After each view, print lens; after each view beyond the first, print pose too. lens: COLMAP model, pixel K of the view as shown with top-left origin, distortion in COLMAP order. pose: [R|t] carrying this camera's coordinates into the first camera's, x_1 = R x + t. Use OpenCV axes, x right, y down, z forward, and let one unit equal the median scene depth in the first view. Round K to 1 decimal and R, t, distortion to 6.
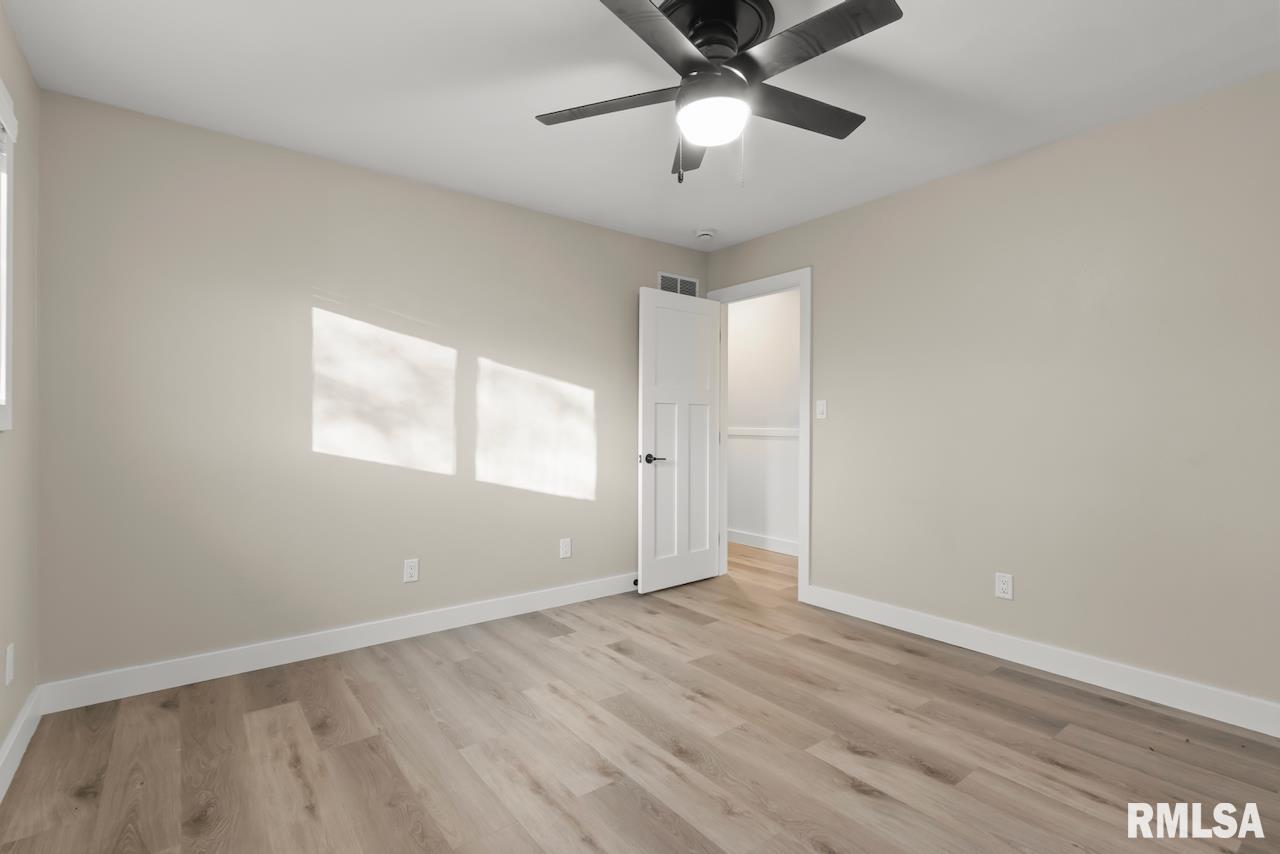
lens RADIAL K [[590.6, 0, 635.2], [0, 590.6, 429.0], [0, 0, 1]] dist [0.000148, 0.000339]
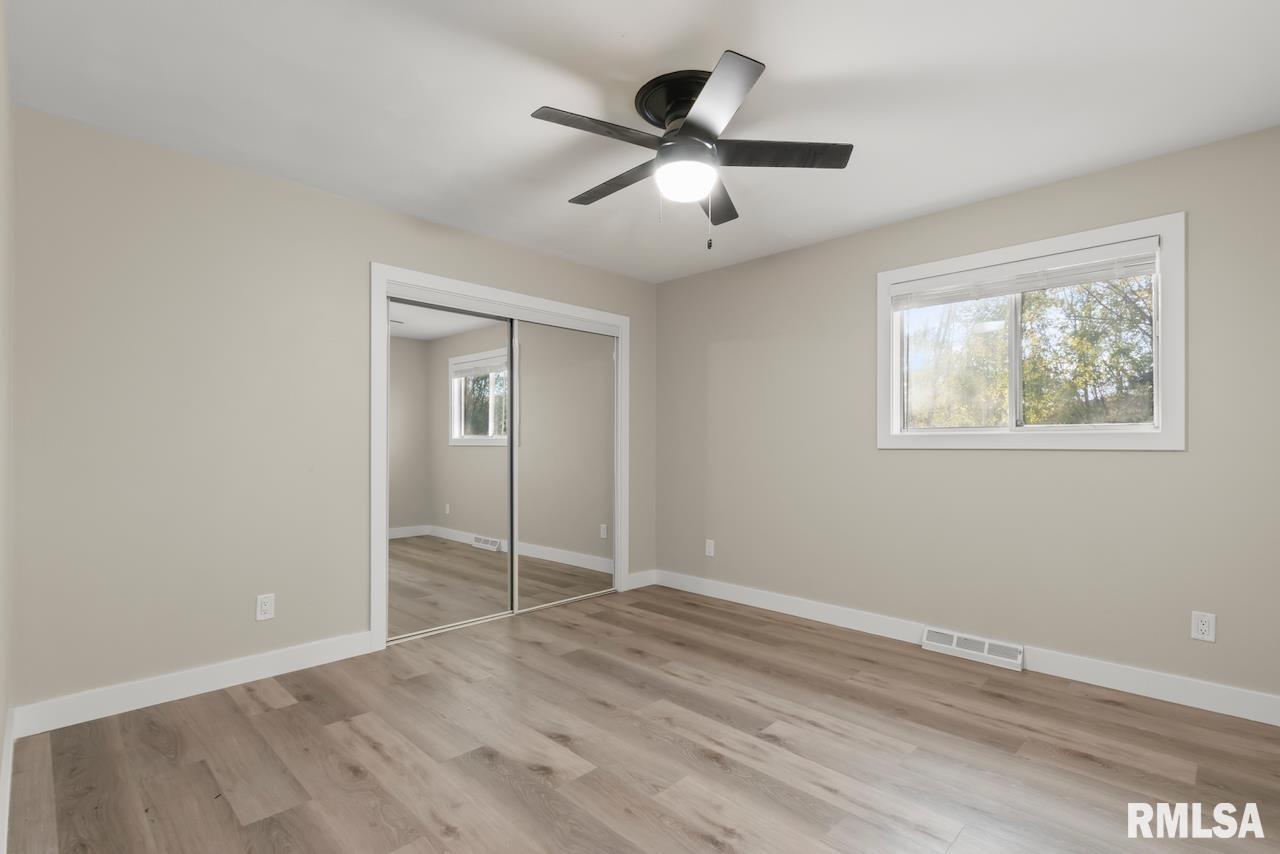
lens RADIAL K [[601.2, 0, 635.3], [0, 601.2, 444.1], [0, 0, 1]] dist [-0.000723, -0.000010]
pose [[-0.991067, -0.002374, -0.133347, 0.359190], [-0.003875, 0.999932, 0.010996, -0.018363], [0.133312, 0.011414, -0.991008, 2.012818]]
